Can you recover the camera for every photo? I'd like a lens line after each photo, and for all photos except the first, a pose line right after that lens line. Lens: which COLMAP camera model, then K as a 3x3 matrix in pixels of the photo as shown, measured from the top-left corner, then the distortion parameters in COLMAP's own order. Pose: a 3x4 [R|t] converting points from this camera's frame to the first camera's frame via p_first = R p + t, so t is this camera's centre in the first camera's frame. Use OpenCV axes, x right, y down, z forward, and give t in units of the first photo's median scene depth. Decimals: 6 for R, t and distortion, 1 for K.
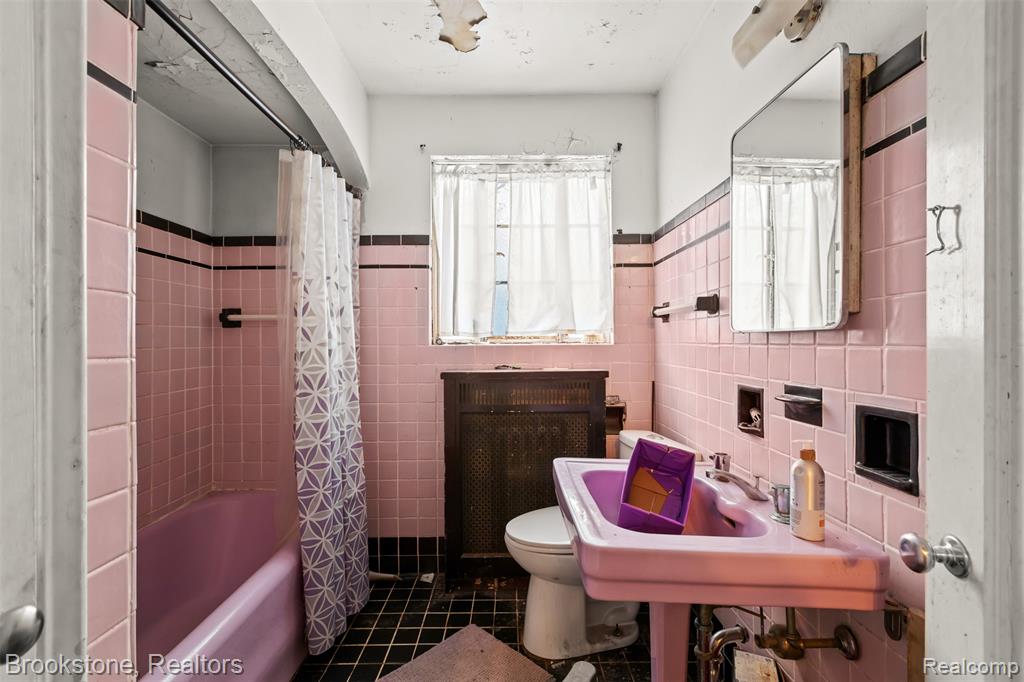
lens RADIAL K [[454.9, 0, 511.9], [0, 454.9, 339.0], [0, 0, 1]] dist [-0.000429, 0.000052]
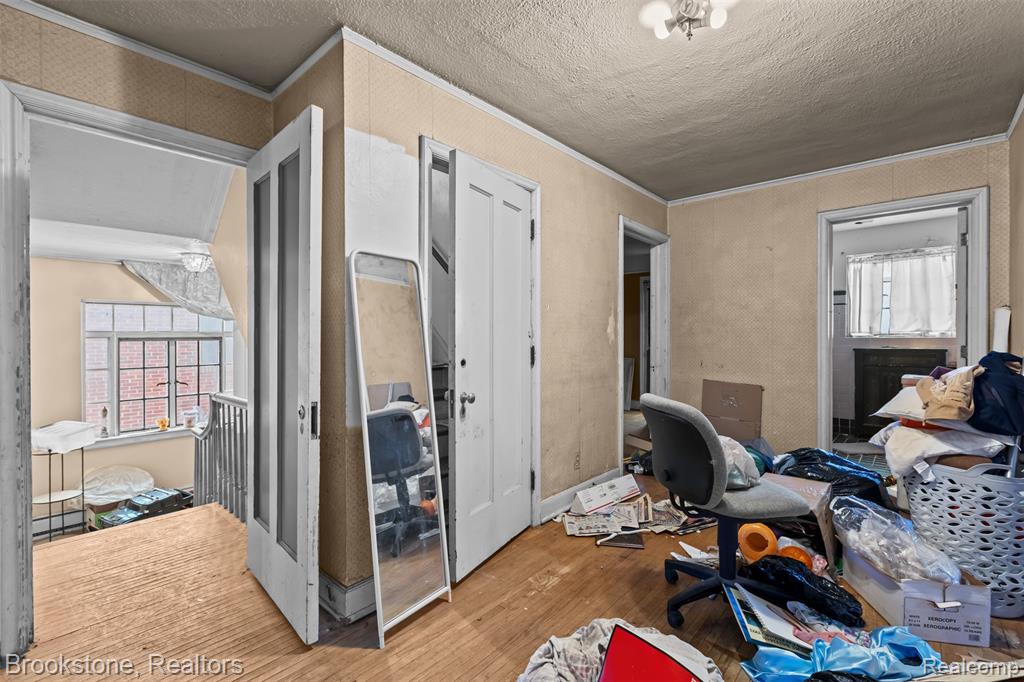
lens RADIAL K [[454.9, 0, 512.4], [0, 454.9, 337.1], [0, 0, 1]] dist [-0.000429, 0.000052]
pose [[0.747420, 0.003453, -0.664343, 0.087621], [-0.000978, 0.999991, 0.004098, 0.004232], [0.664351, -0.002413, 0.747417, -1.840298]]
